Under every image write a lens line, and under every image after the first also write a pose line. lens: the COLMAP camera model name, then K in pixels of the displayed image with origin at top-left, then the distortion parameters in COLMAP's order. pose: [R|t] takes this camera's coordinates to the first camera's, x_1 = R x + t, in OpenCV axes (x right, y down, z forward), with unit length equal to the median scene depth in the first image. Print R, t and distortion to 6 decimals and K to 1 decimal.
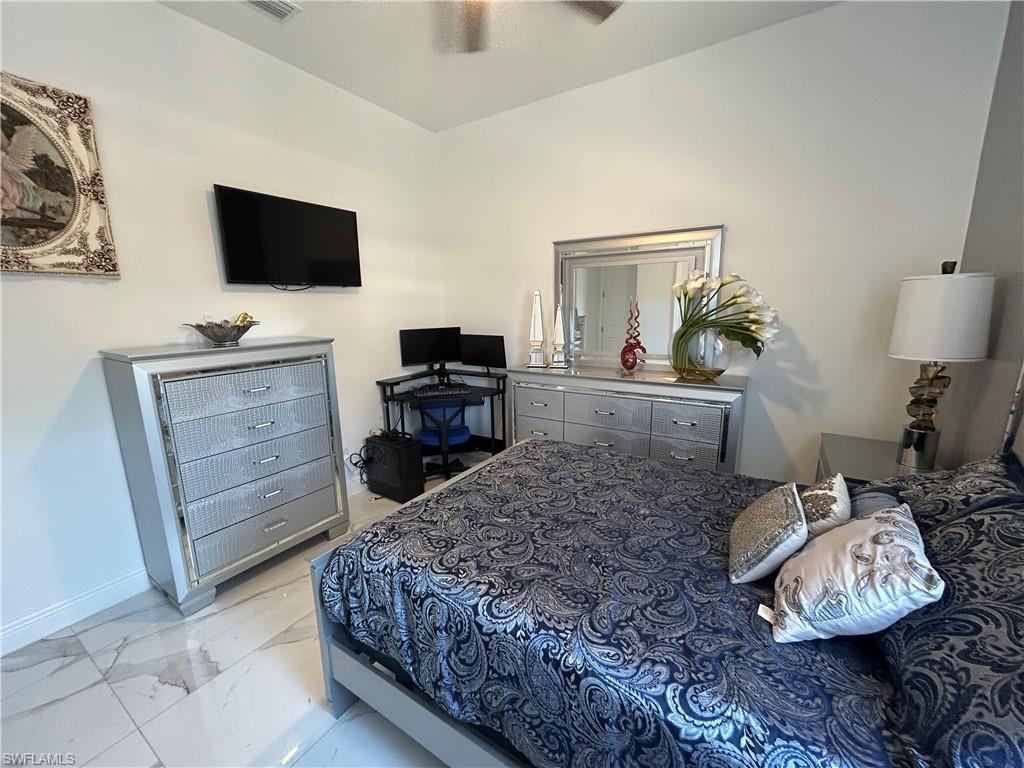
lens RADIAL K [[414.4, 0, 513.8], [0, 414.4, 386.8], [0, 0, 1]] dist [0.002607, -0.000161]
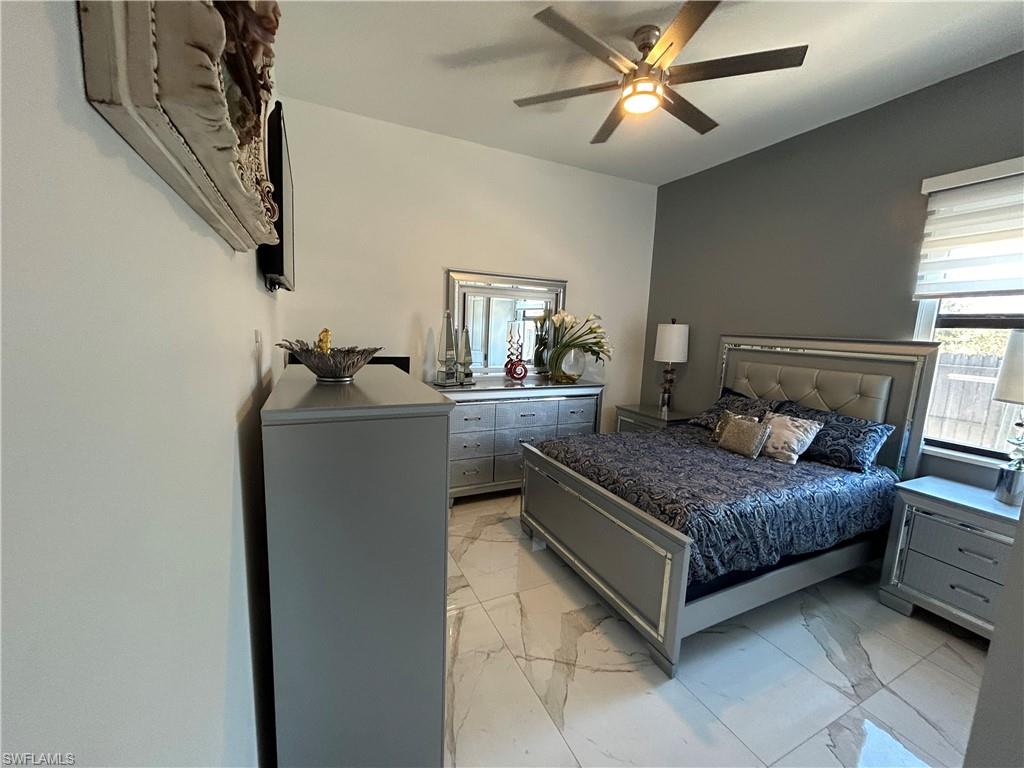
lens RADIAL K [[414.4, 0, 516.0], [0, 414.4, 382.6], [0, 0, 1]] dist [0.002607, -0.000161]
pose [[0.508726, -0.081980, 0.857016, -1.159398], [0.119855, 0.992506, 0.023794, -0.091451], [-0.852545, 0.090614, 0.514739, 0.499146]]
